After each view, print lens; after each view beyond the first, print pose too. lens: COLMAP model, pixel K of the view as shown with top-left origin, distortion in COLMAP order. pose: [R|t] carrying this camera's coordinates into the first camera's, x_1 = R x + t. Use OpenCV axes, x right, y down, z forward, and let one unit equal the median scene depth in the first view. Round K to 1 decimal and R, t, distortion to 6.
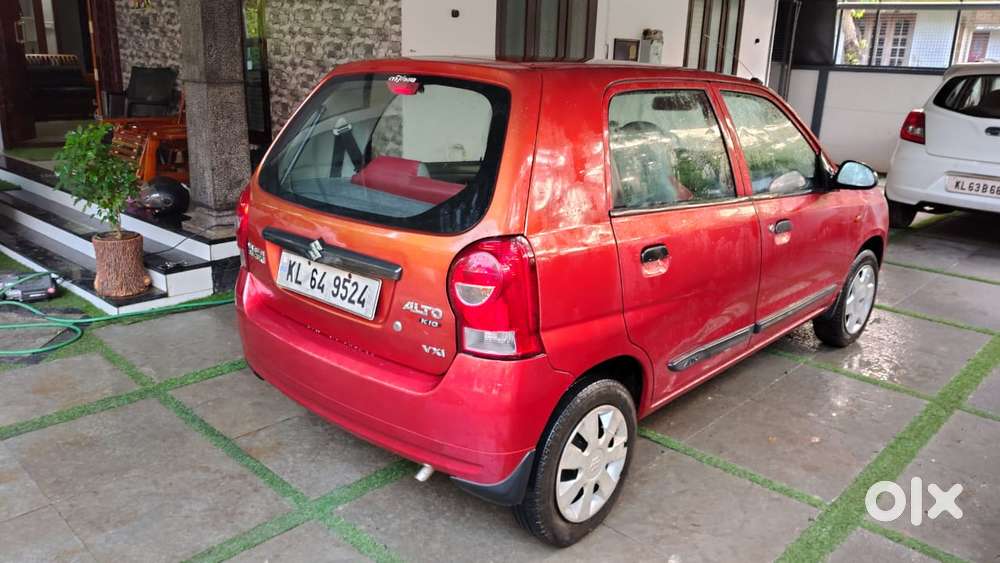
lens RADIAL K [[758.4, 0, 499.9], [0, 758.4, 274.2], [0, 0, 1]] dist [0.009377, -0.035085]
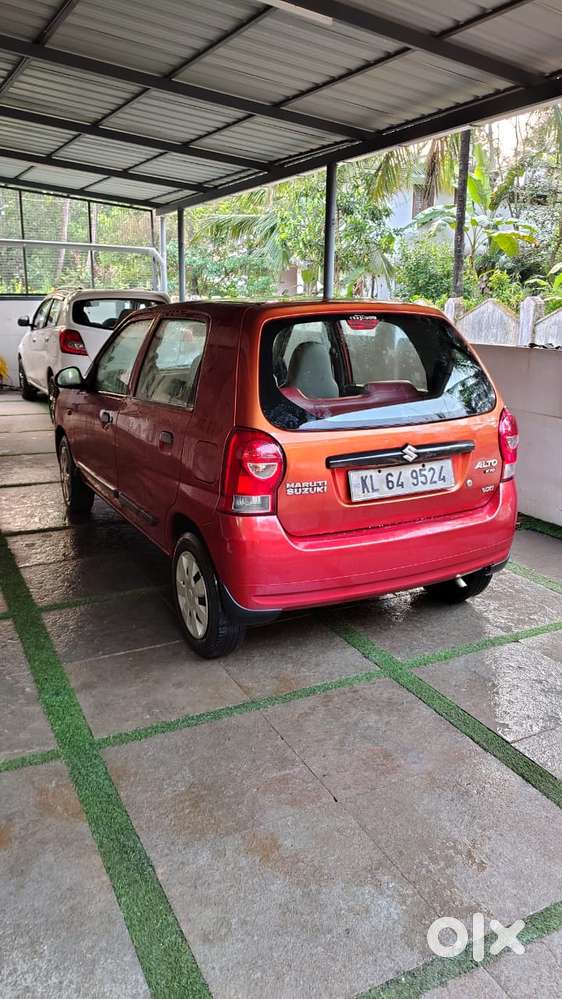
lens RADIAL K [[735.8, 0, 281.0], [0, 735.8, 499.5], [0, 0, 1]] dist [0.064956, -0.002167]
pose [[0.324922, -0.271968, 0.905792, -1.097071], [0.249787, 0.948428, 0.195167, -0.191509], [-0.912158, 0.162841, 0.376099, 0.566890]]
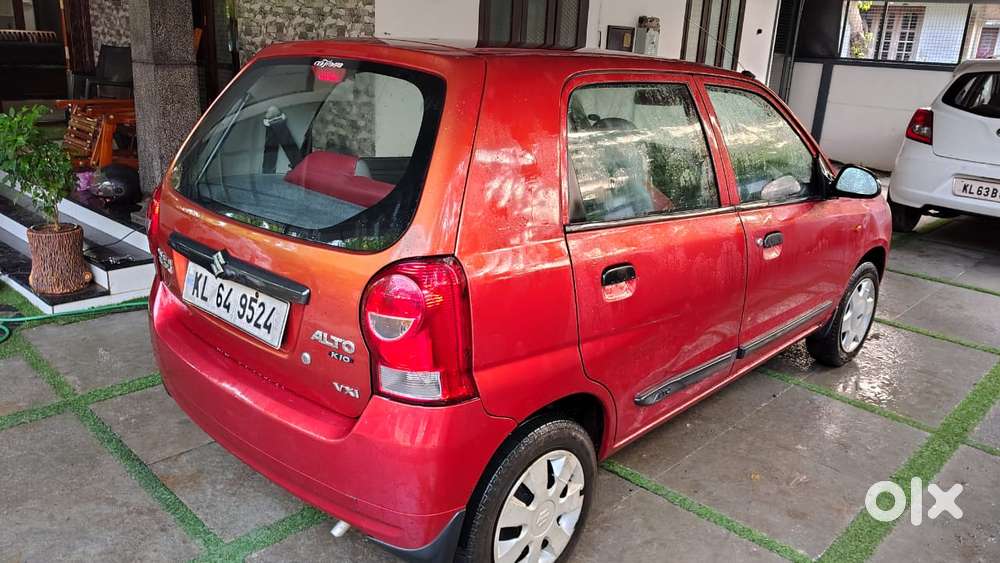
lens RADIAL K [[756.0, 0, 498.3], [0, 756.0, 271.6], [0, 0, 1]] dist [-0.007966, -0.006310]
pose [[0.999757, 0.021743, -0.003684, 0.056525], [-0.021686, 0.999654, 0.014917, -0.031908], [0.004007, -0.014833, 0.999882, 0.116985]]
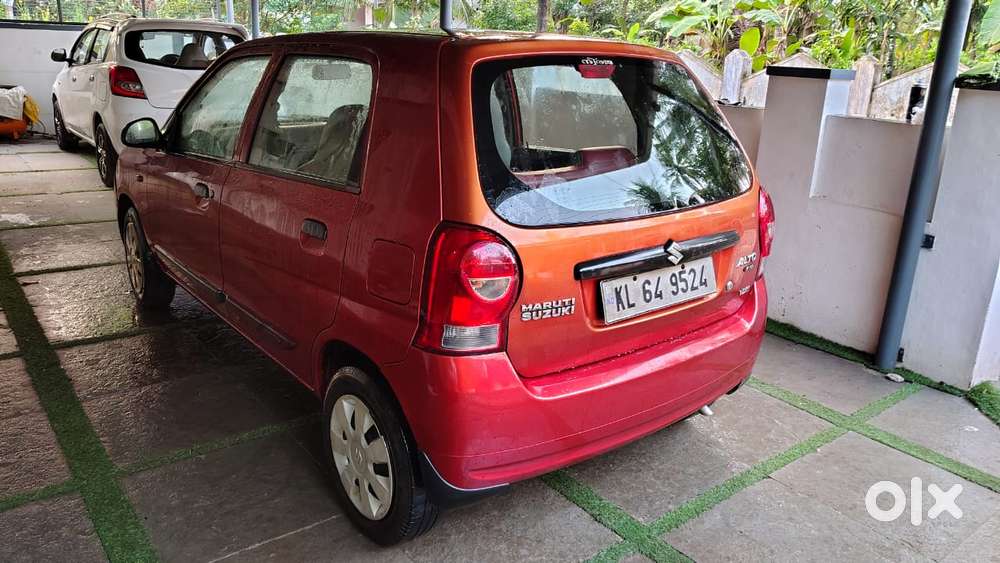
lens RADIAL K [[758.4, 0, 499.9], [0, 758.4, 274.2], [0, 0, 1]] dist [0.009377, -0.035085]
pose [[0.138744, -0.306319, 0.941764, -0.864229], [0.223258, 0.936155, 0.271604, -0.229580], [-0.964835, 0.172573, 0.198274, 0.779534]]
